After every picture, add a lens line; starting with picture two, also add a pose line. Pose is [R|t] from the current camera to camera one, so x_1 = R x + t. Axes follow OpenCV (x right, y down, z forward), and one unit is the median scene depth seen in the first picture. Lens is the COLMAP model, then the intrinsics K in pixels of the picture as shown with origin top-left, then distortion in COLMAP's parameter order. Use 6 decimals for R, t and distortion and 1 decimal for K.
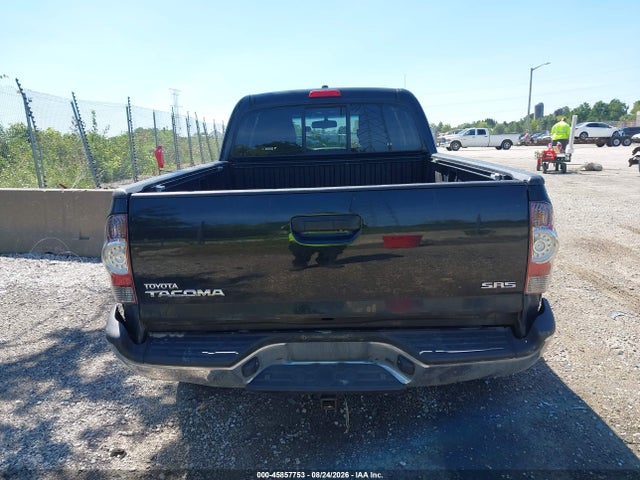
lens RADIAL K [[500.1, 0, 317.3], [0, 500.1, 252.0], [0, 0, 1]] dist [0.000773, -0.006070]
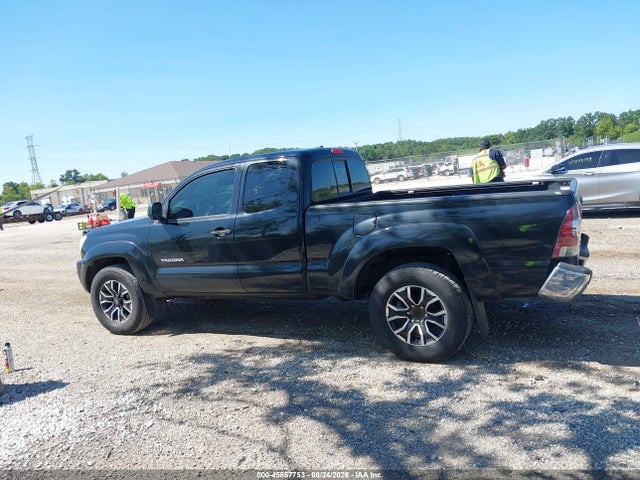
lens RADIAL K [[500.1, 0, 317.3], [0, 500.1, 252.0], [0, 0, 1]] dist [0.000773, -0.006070]
pose [[0.441391, -0.143634, 0.885745, -1.303285], [0.280048, 0.959851, 0.016096, -0.104922], [-0.852495, 0.240946, 0.463894, 0.540327]]
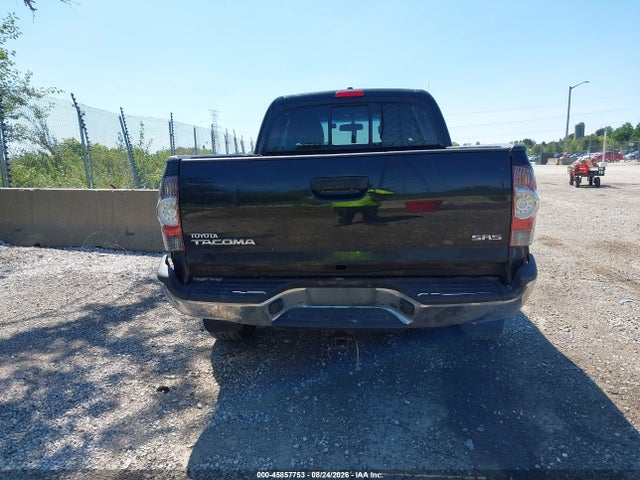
lens RADIAL K [[500.1, 0, 317.3], [0, 500.1, 252.0], [0, 0, 1]] dist [0.000773, -0.006070]
pose [[0.997646, 0.015116, -0.066893, 0.024107], [-0.017650, 0.999142, -0.037459, 0.081034], [0.066270, 0.038551, 0.997057, -0.104748]]
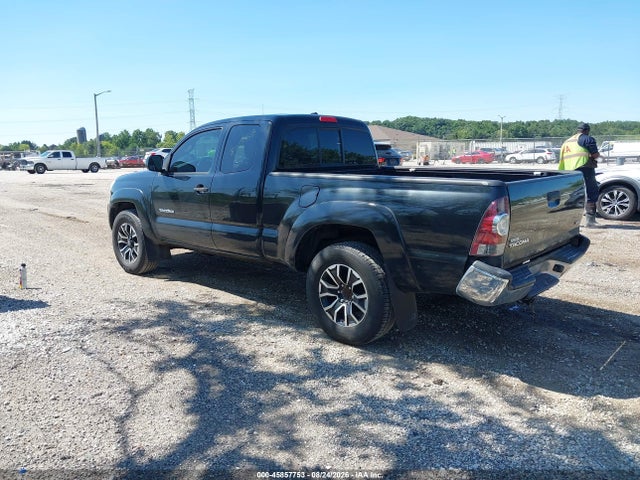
lens RADIAL K [[500.1, 0, 317.3], [0, 500.1, 252.0], [0, 0, 1]] dist [0.000773, -0.006070]
pose [[0.664122, -0.119698, 0.737980, -1.062006], [0.153929, 0.987844, 0.021701, -0.014123], [-0.731606, 0.099184, 0.674474, 0.207206]]
